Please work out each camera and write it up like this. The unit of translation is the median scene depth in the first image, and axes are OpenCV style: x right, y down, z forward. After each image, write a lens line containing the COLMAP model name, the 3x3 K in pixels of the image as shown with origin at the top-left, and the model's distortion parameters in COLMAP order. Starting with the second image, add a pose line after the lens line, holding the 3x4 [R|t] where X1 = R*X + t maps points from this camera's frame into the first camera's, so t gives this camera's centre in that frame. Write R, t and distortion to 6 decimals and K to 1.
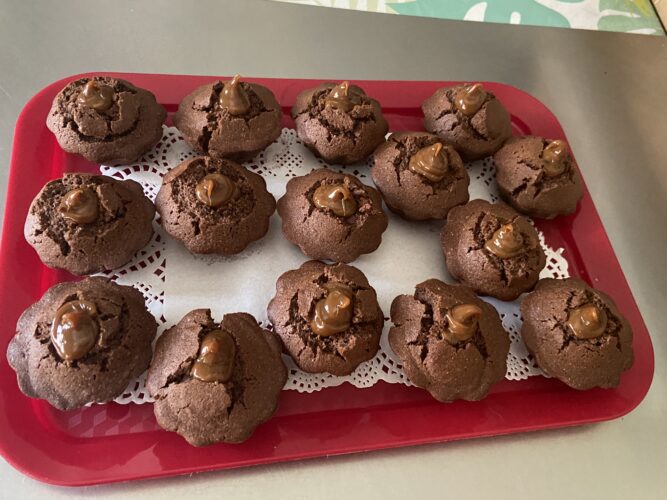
lens RADIAL K [[596.0, 0, 335.5], [0, 596.0, 250.8], [0, 0, 1]] dist [-0.016065, -0.012390]
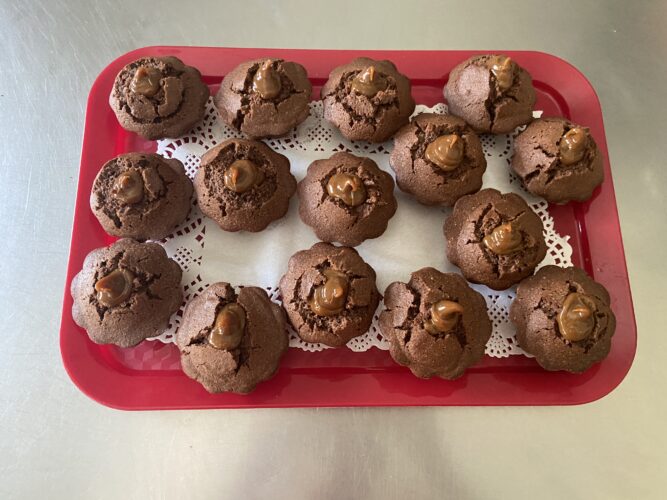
lens RADIAL K [[500.4, 0, 330.0], [0, 500.4, 247.6], [0, 0, 1]] dist [-0.016811, -0.008185]
pose [[0.978811, 0.098306, -0.179626, 0.147331], [-0.050305, 0.965780, 0.254438, -0.216381], [0.198492, -0.240011, 0.950261, 0.087543]]
